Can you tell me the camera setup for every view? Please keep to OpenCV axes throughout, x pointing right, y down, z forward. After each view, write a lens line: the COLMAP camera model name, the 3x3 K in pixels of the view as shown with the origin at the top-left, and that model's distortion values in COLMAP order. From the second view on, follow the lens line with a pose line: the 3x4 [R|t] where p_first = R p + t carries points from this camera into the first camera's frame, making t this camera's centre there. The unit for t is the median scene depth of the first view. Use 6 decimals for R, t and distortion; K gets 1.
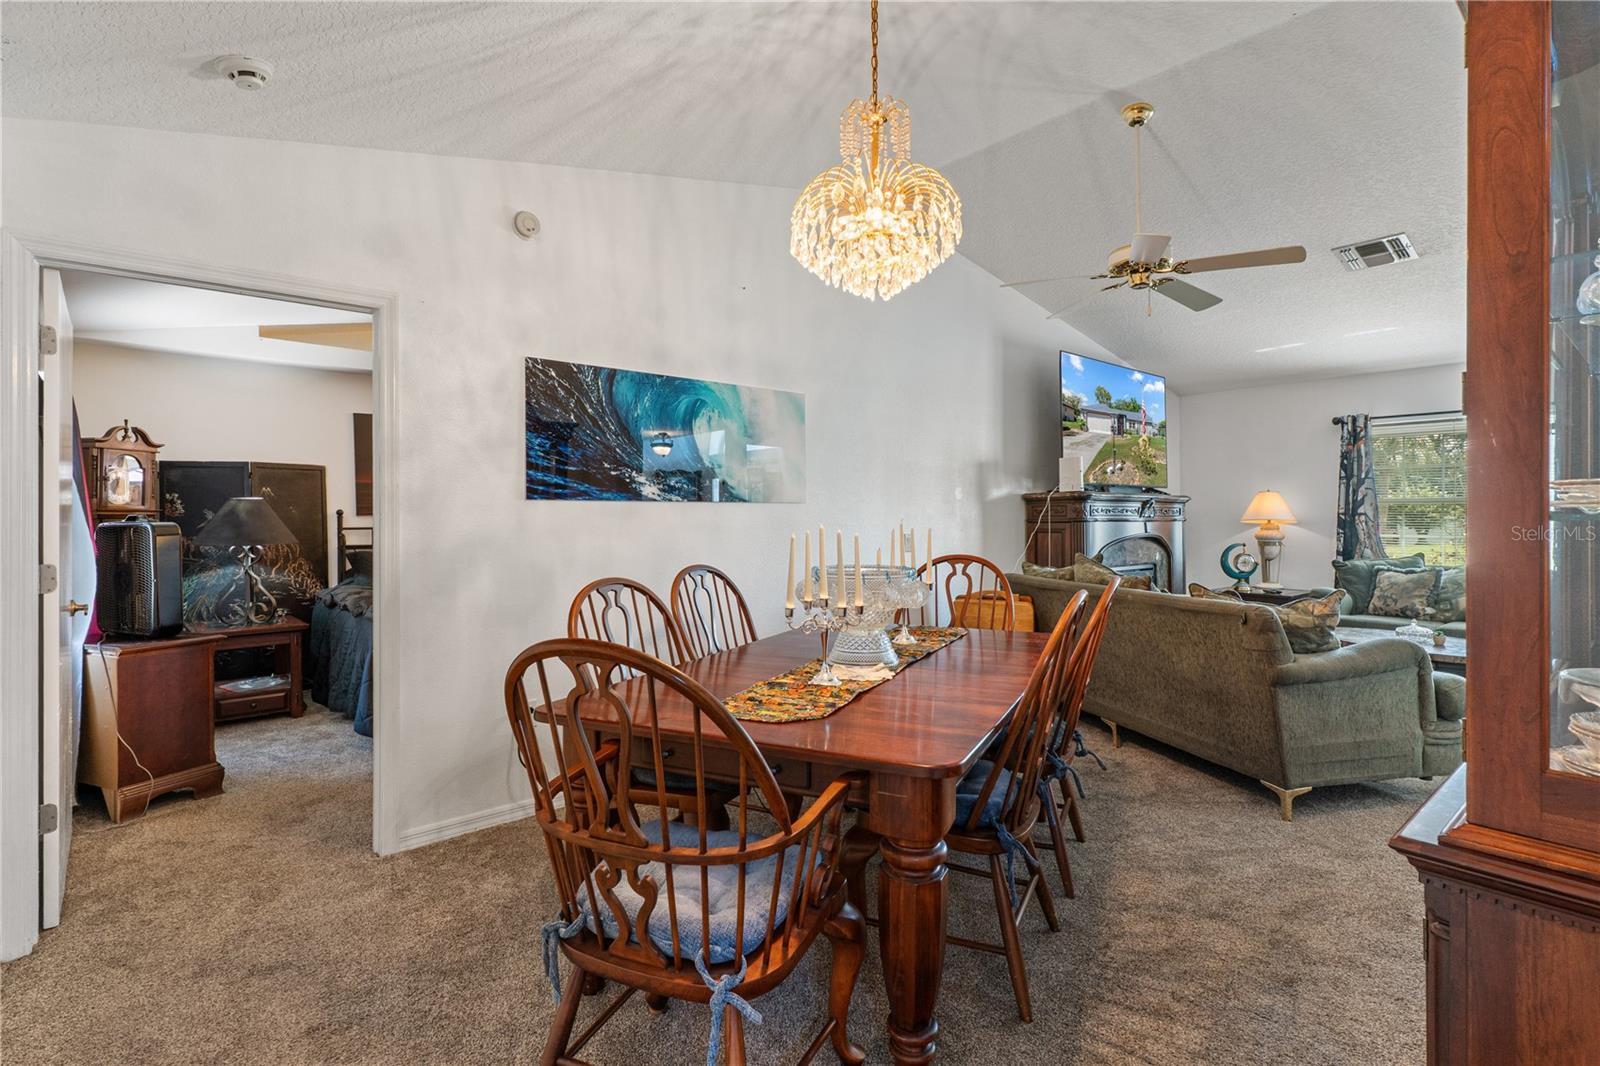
lens RADIAL K [[760.0, 0, 839.5], [0, 760.0, 519.5], [0, 0, 1]] dist [0.001958, -0.000545]
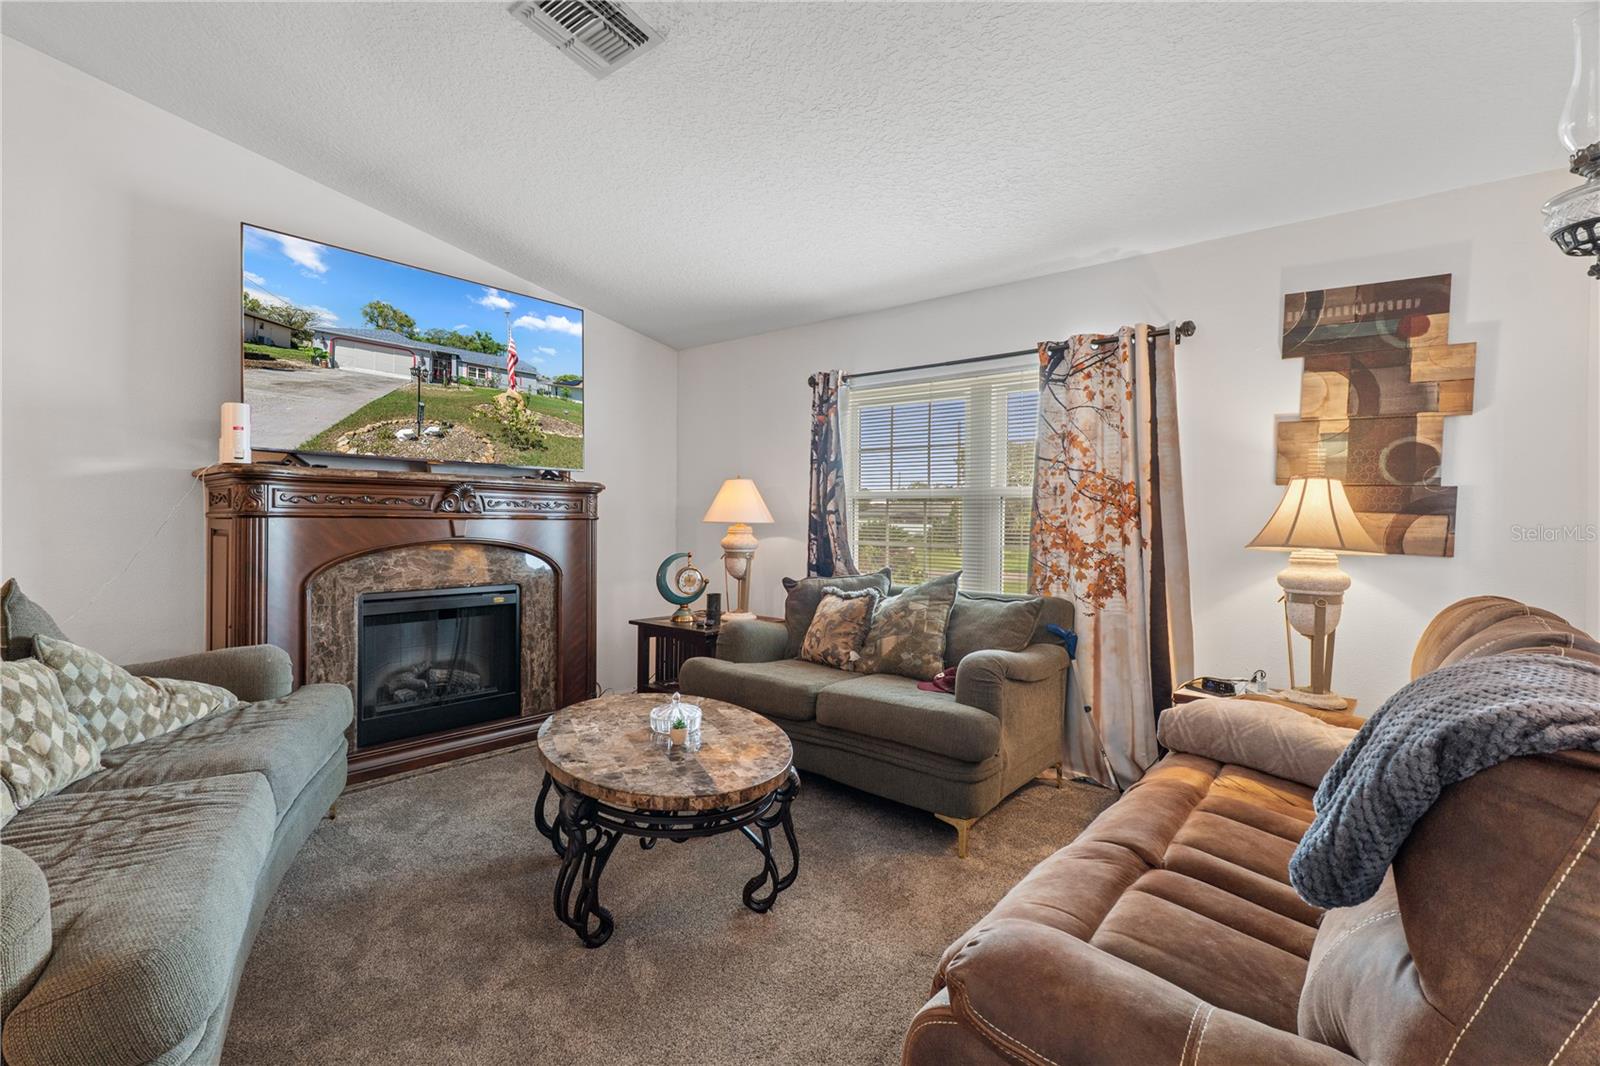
lens RADIAL K [[760.0, 0, 805.0], [0, 760.0, 527.4], [0, 0, 1]] dist [0.001958, -0.000545]
pose [[0.991835, 0.014034, 0.126754, 1.585981], [-0.014232, 0.999899, 0.000659, 0.017213], [-0.126731, -0.002458, 0.991934, 0.843519]]
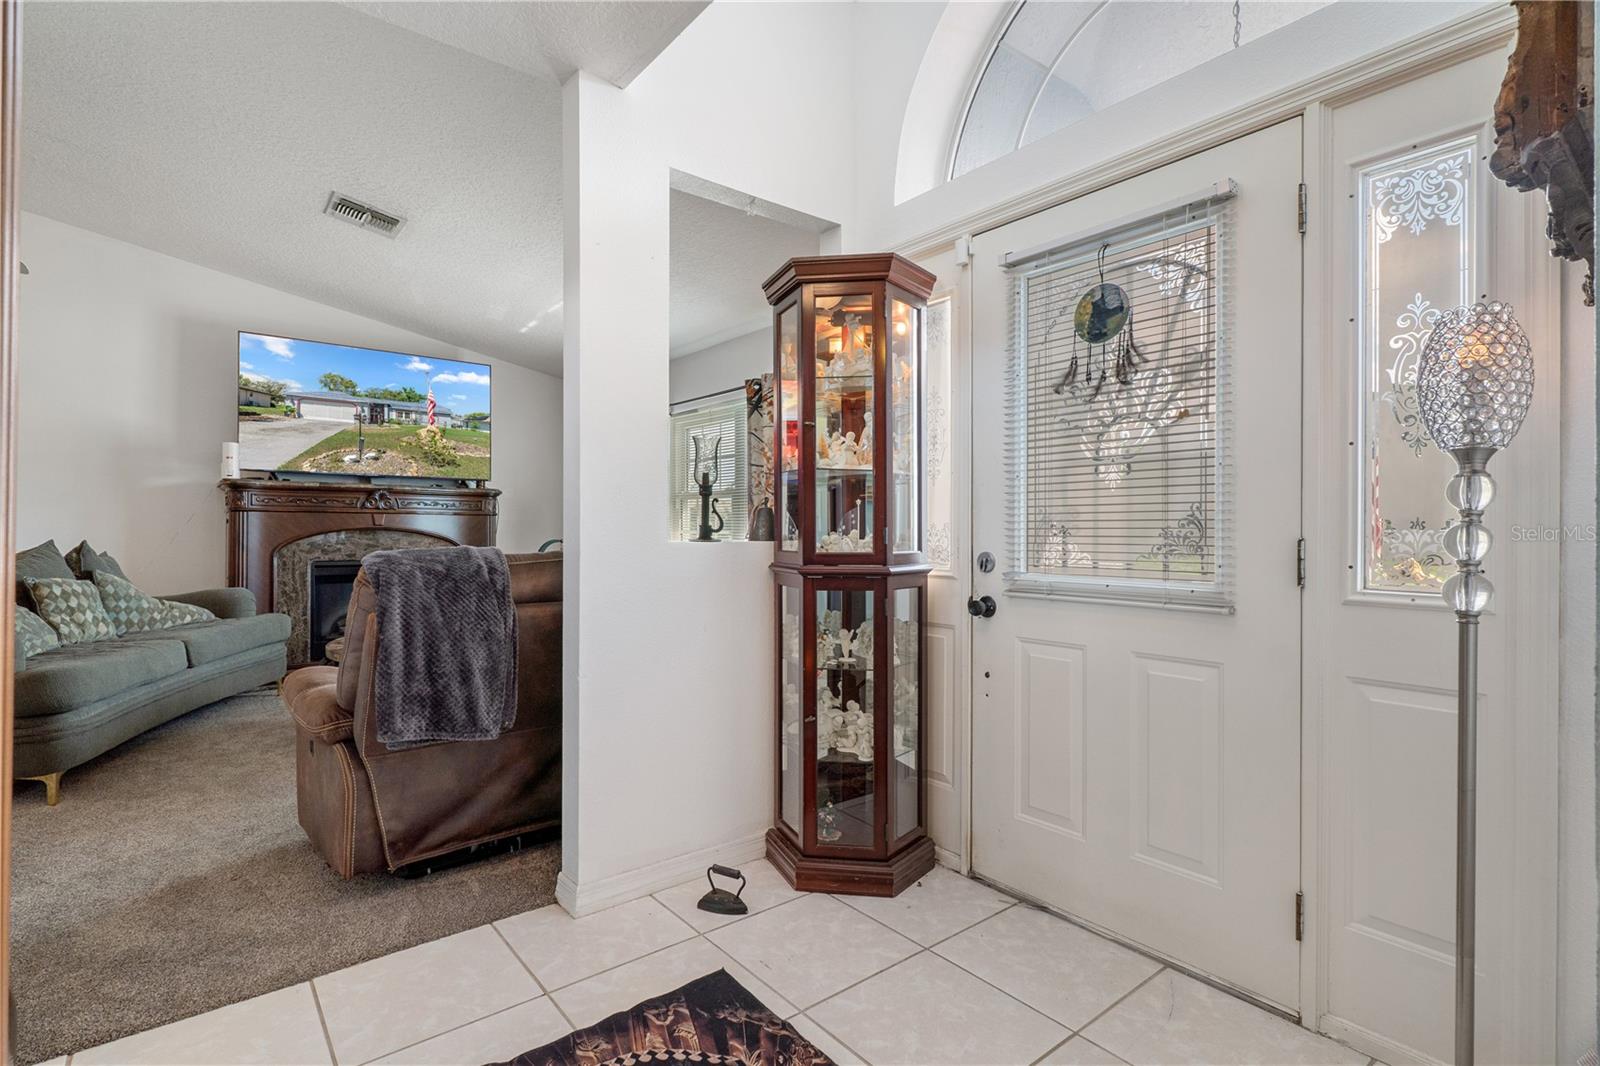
lens RADIAL K [[760.0, 0, 812.3], [0, 760.0, 540.1], [0, 0, 1]] dist [0.001958, -0.000545]
pose [[0.997720, 0.009688, -0.066786, 2.634394], [-0.009337, 0.999941, 0.005559, 0.070147], [0.066836, -0.004922, 0.997752, 0.178712]]
